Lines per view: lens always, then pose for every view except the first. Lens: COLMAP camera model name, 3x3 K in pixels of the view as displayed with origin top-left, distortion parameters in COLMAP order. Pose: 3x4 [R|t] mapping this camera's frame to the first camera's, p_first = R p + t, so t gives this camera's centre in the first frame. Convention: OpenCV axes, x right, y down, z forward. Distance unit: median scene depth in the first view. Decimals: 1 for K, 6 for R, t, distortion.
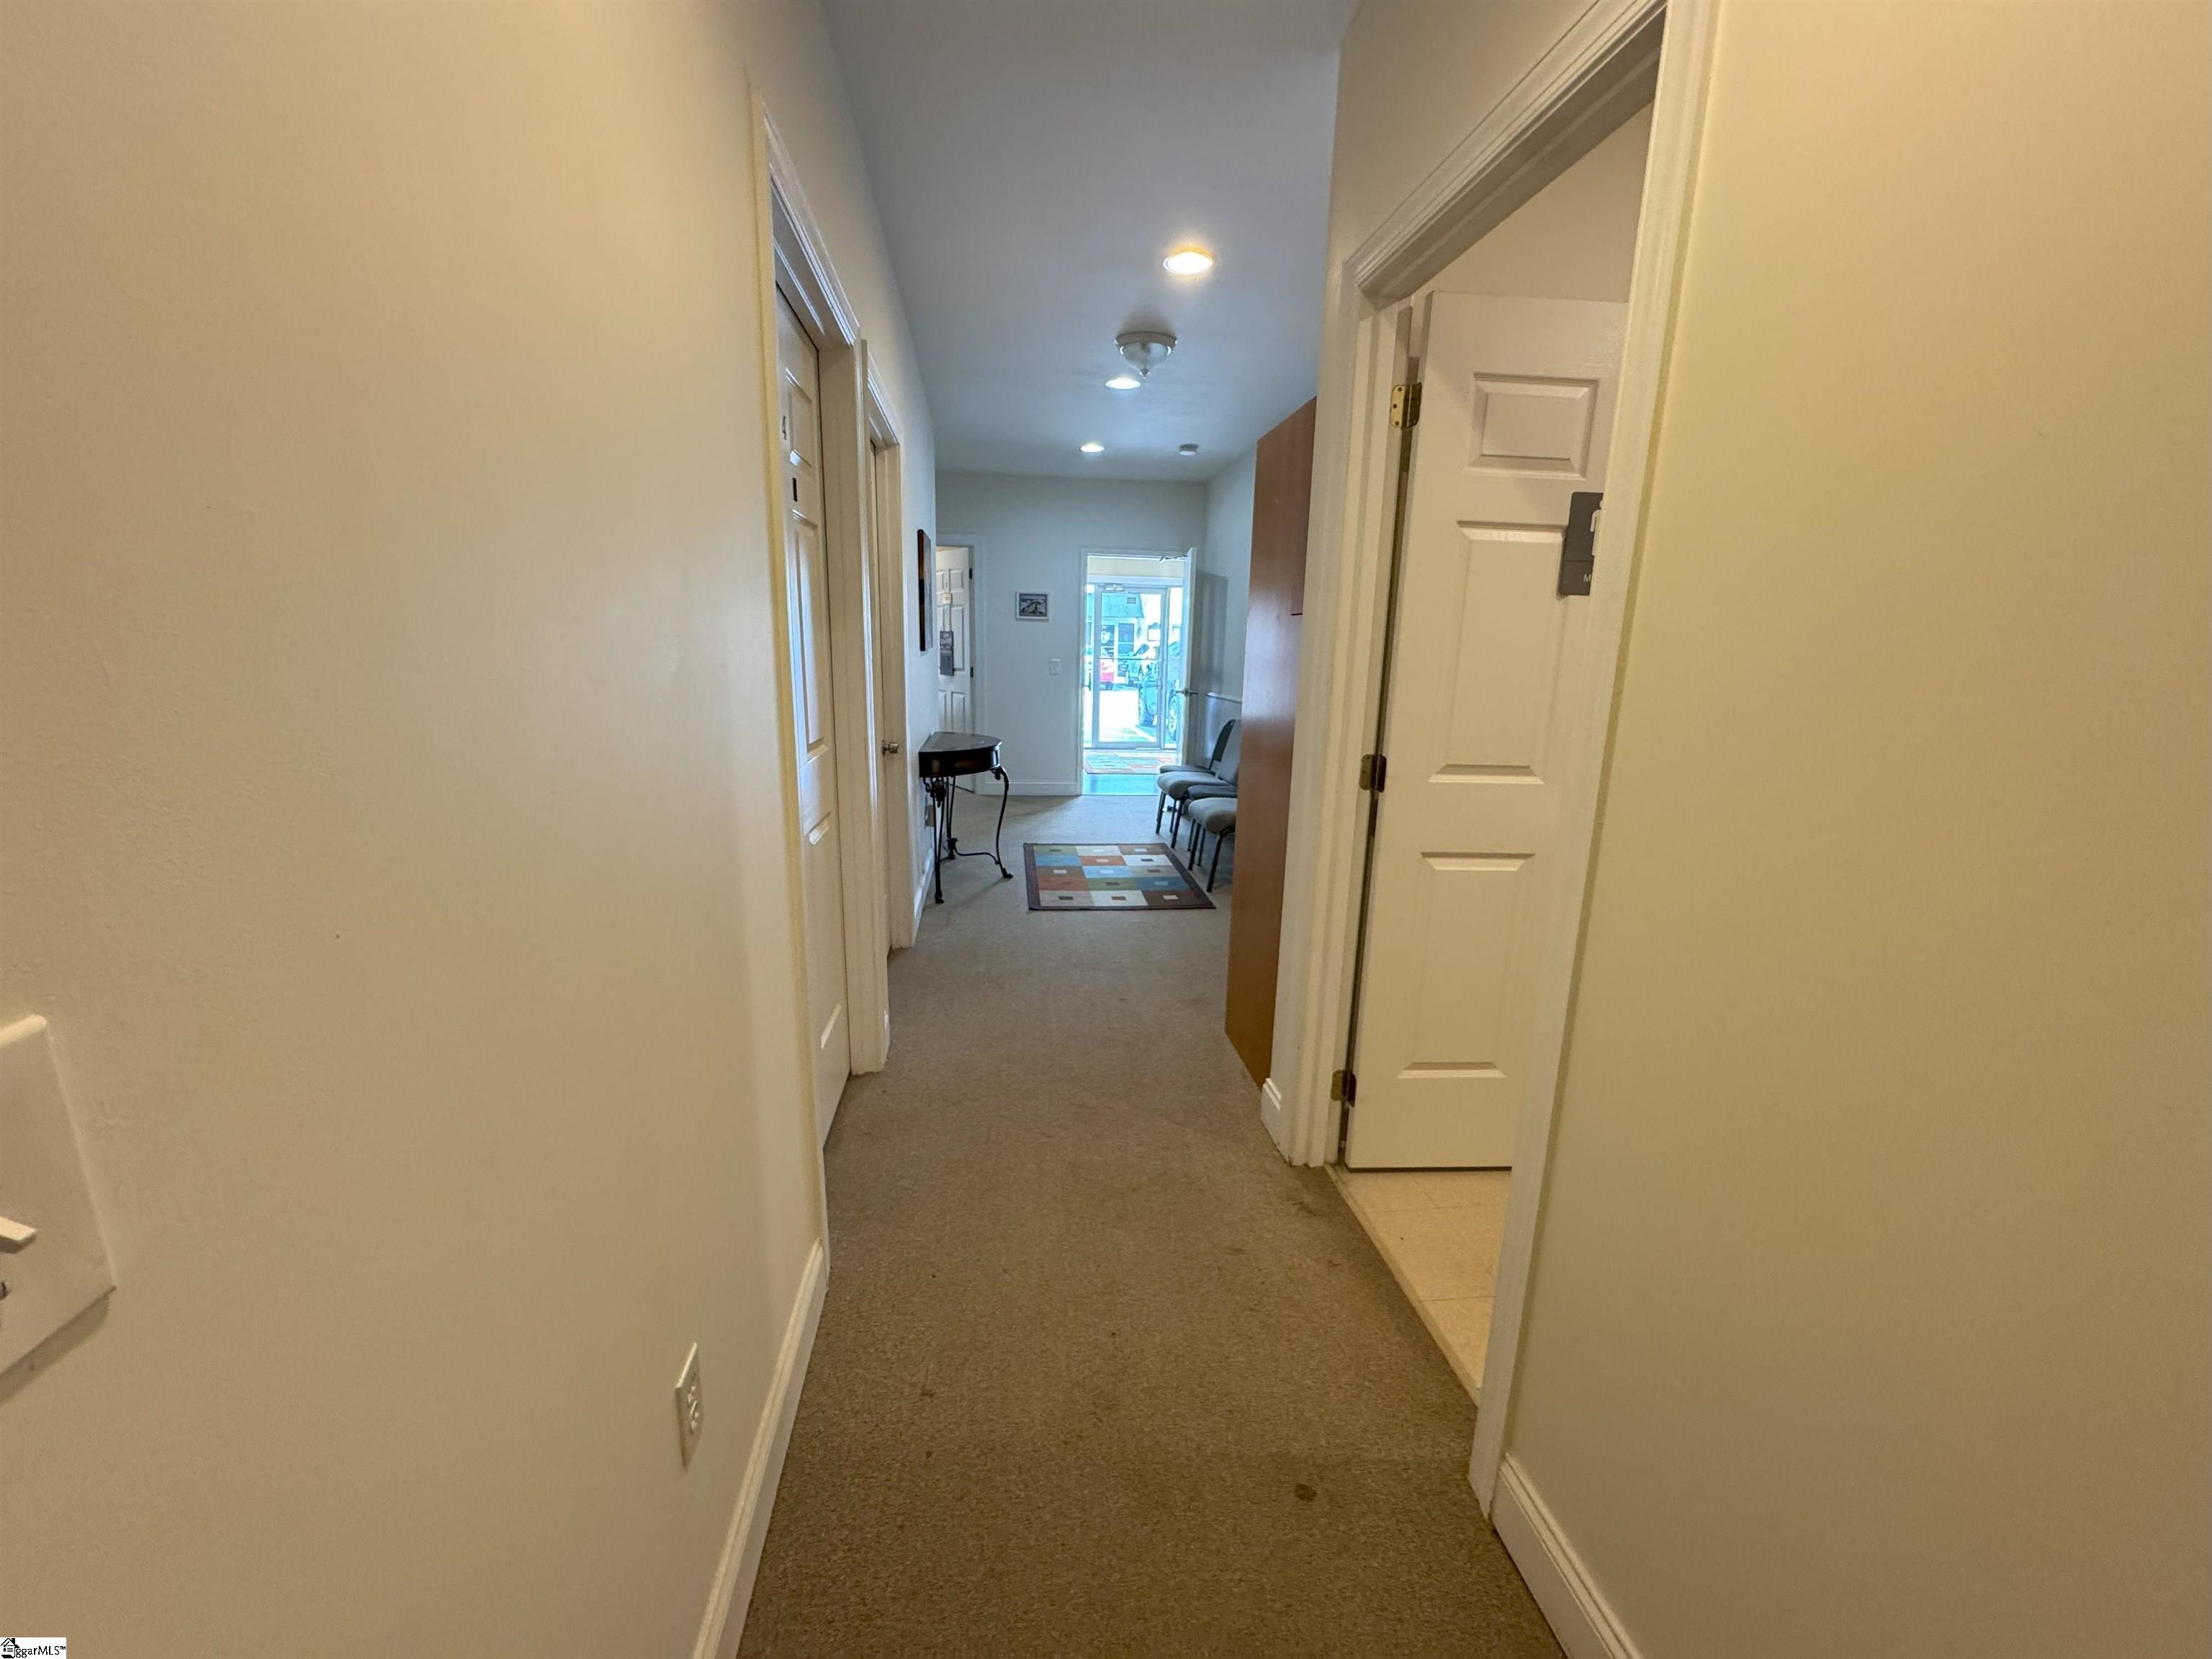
lens RADIAL K [[879.5, 0, 1106.0], [0, 879.5, 829.5], [0, 0, 1]] dist [-0.001160, -0.000162]
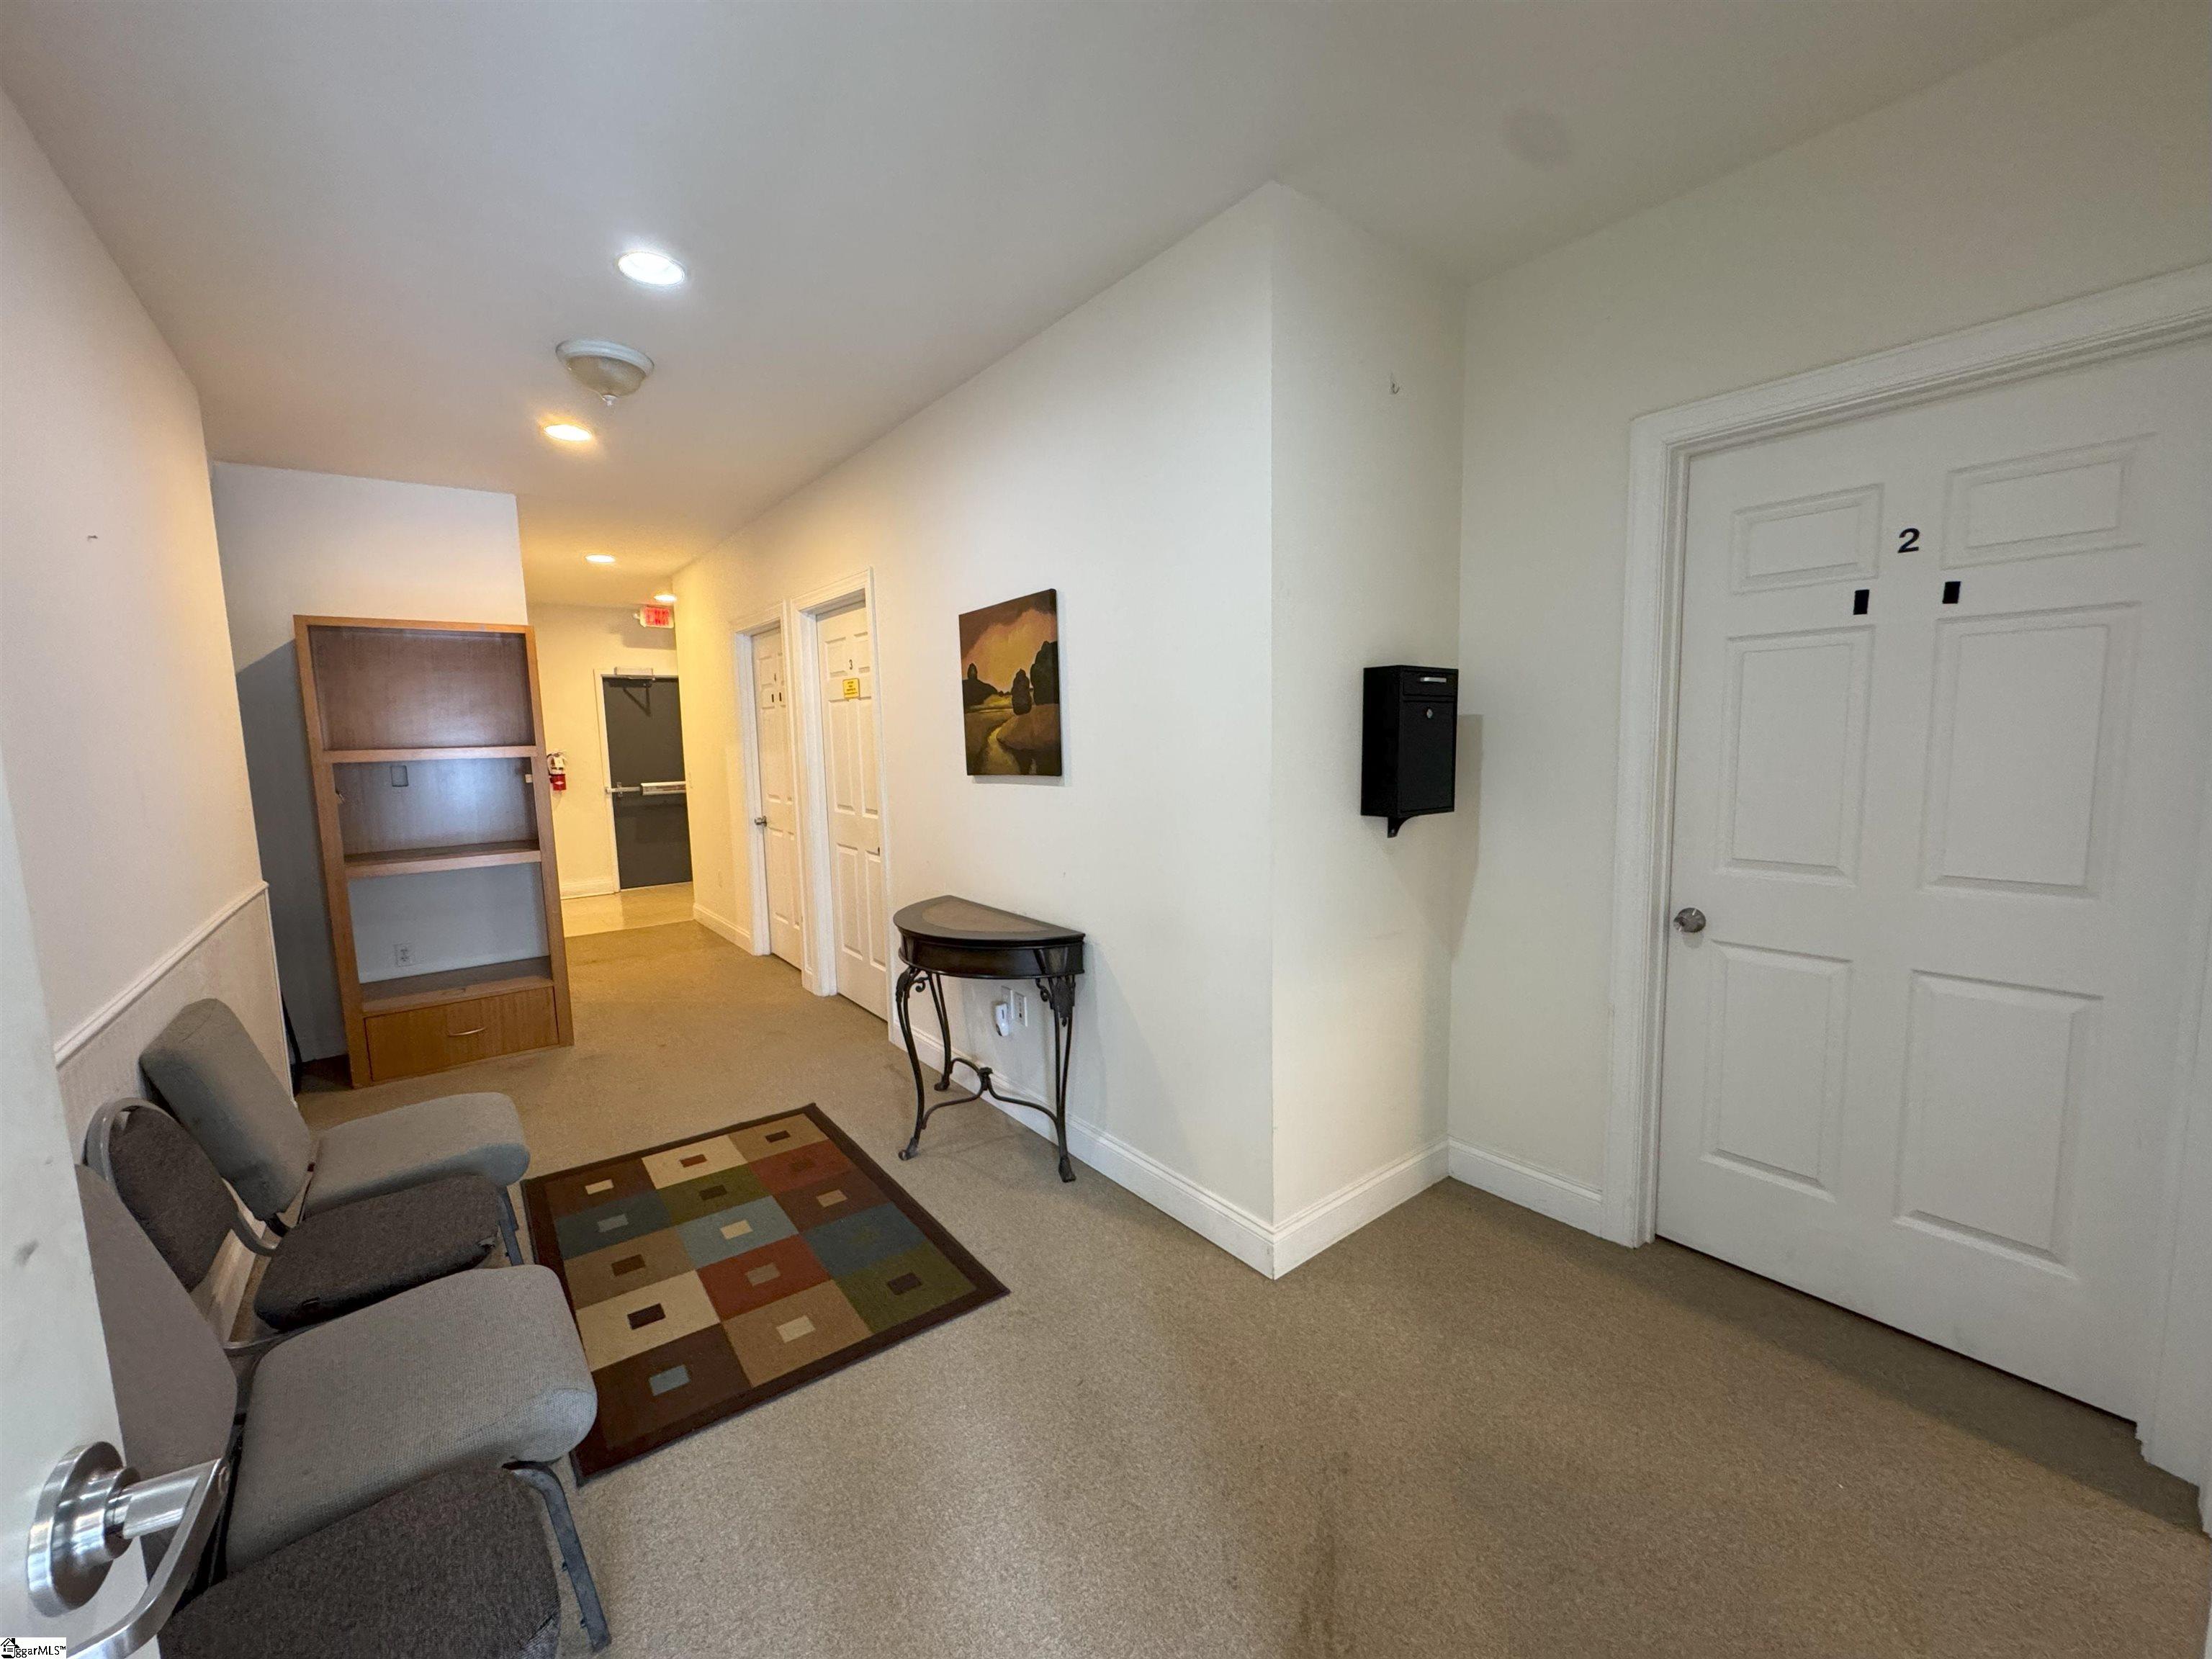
lens RADIAL K [[879.5, 0, 1106.0], [0, 879.5, 829.5], [0, 0, 1]] dist [-0.001160, -0.000162]
pose [[-0.864903, 0.052764, -0.499159, 0.047423], [-0.103890, 0.954107, 0.280868, -0.279366], [0.491071, 0.294782, -0.819728, 1.233900]]
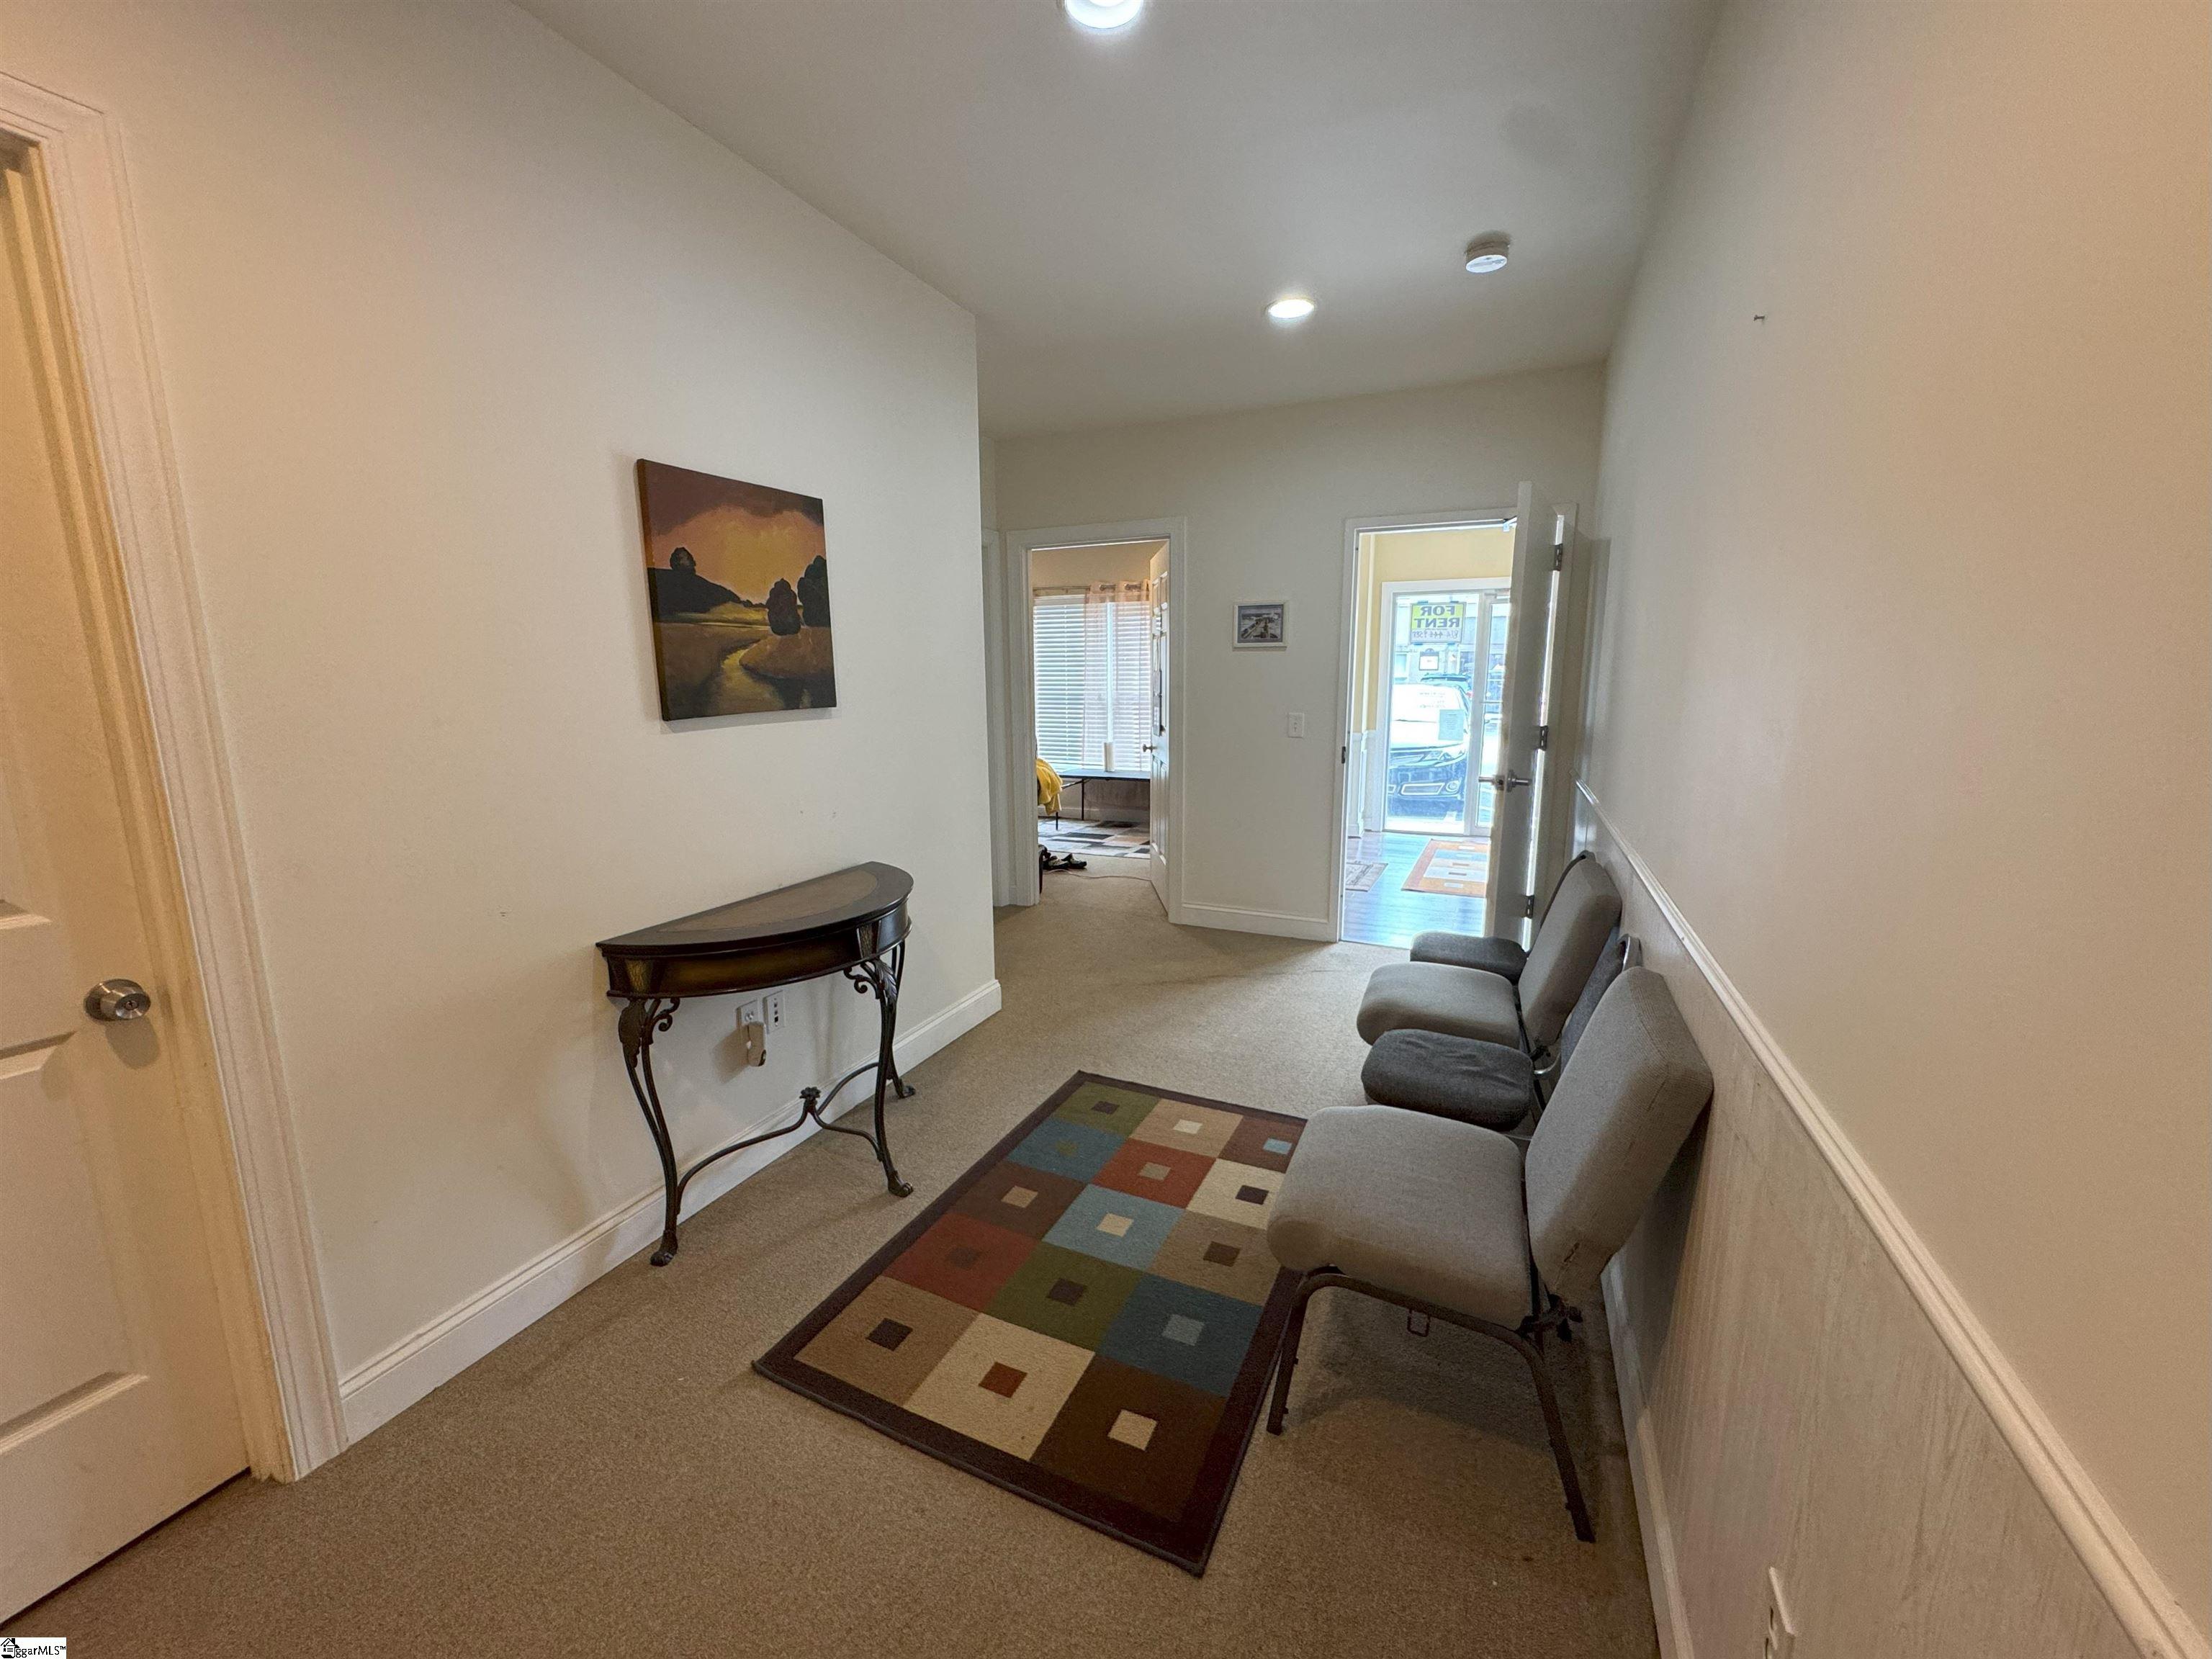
lens RADIAL K [[860.9, 0, 1106.0], [0, 860.9, 829.5], [0, 0, 1]] dist [-0.017437, -0.000026]
pose [[0.847556, 0.061068, -0.527180, 0.174797], [-0.081749, 0.996525, -0.015993, -0.116171], [0.524371, 0.056652, 0.849603, 0.543259]]
